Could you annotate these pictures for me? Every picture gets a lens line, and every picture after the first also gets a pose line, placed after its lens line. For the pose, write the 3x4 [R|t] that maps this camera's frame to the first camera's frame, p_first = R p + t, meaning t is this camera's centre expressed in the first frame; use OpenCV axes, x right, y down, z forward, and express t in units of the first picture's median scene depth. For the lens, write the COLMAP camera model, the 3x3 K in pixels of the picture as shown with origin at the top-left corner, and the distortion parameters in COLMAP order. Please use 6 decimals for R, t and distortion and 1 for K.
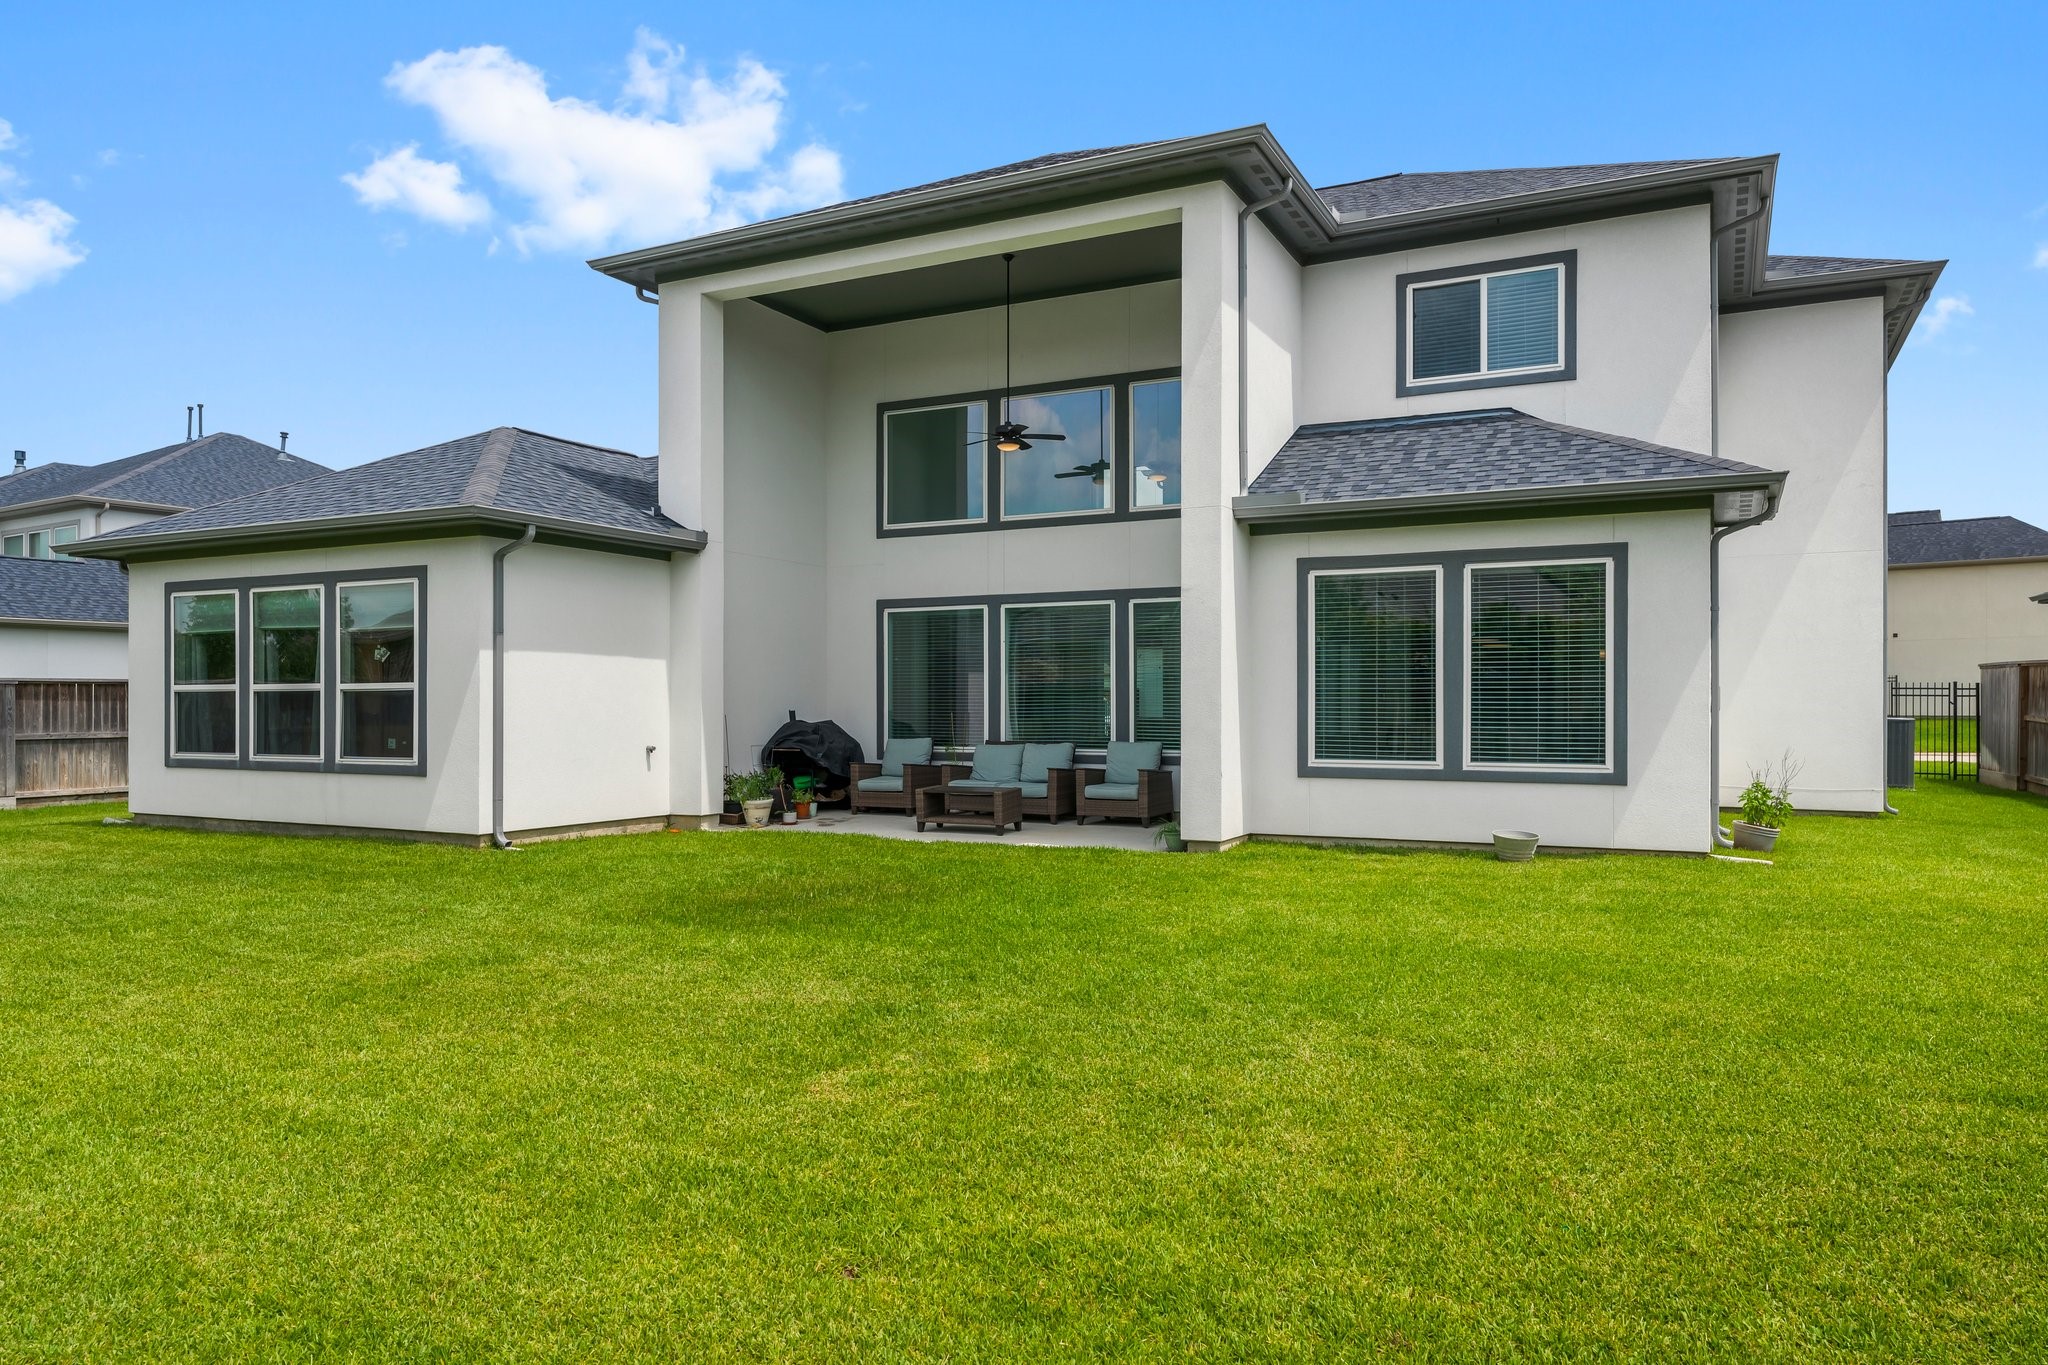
lens RADIAL K [[1361.7, 0, 1024.0], [0, 1361.7, 688.4], [0, 0, 1]] dist [-0.005018, -0.001125]
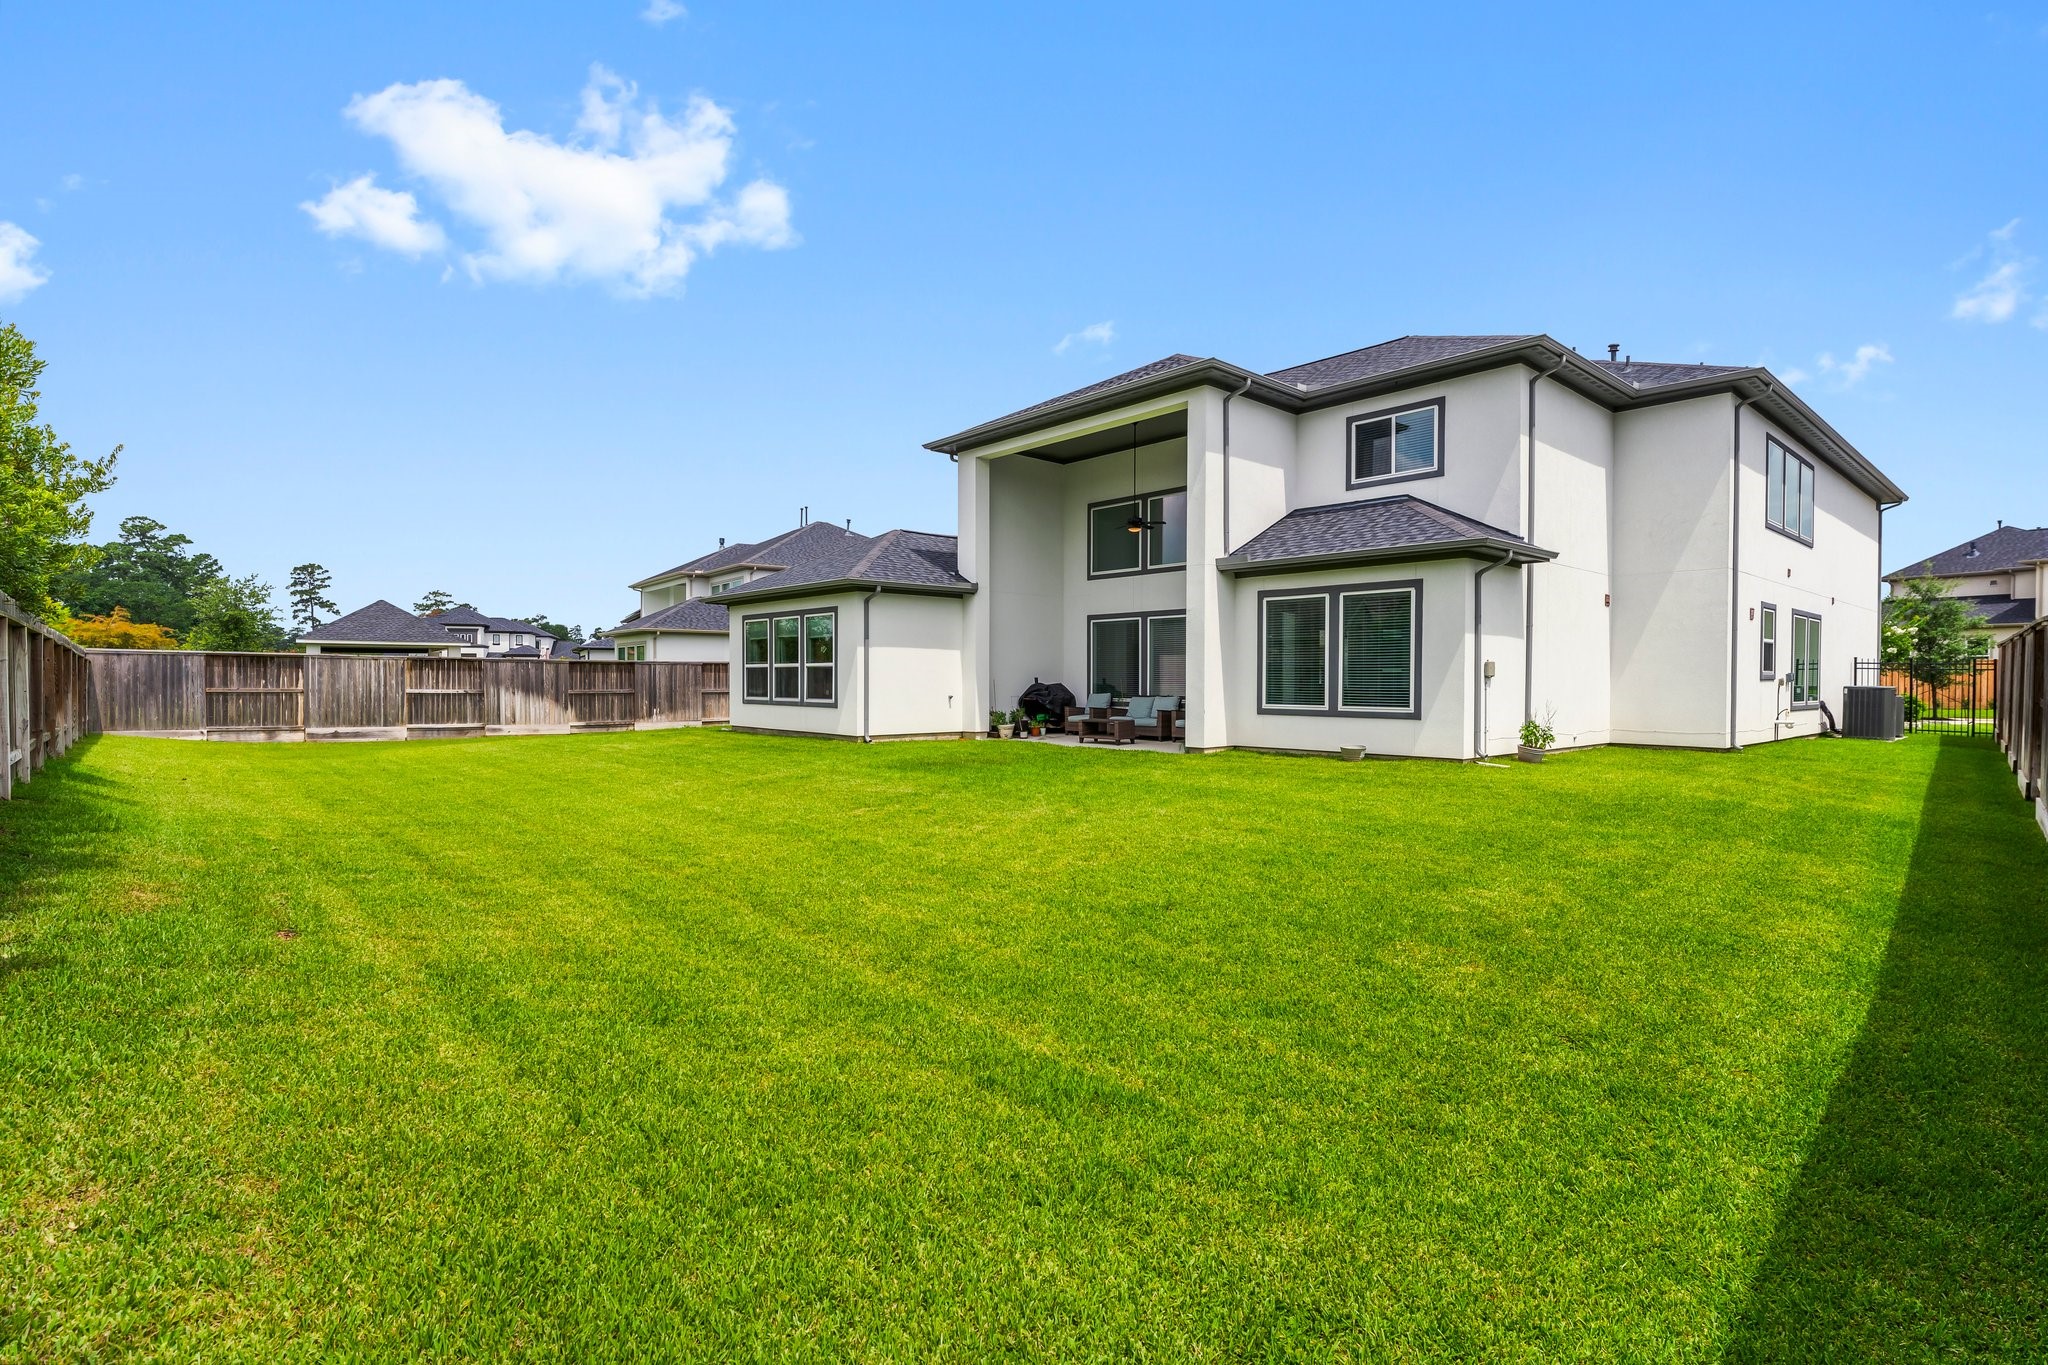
lens RADIAL K [[983.3, 0, 1025.8], [0, 983.3, 686.1], [0, 0, 1]] dist [-0.002035, -0.000098]
pose [[0.933626, 0.005157, -0.358211, 0.343692], [0.001715, 0.999821, 0.018865, 0.003293], [0.358244, -0.018228, 0.933450, -0.278006]]
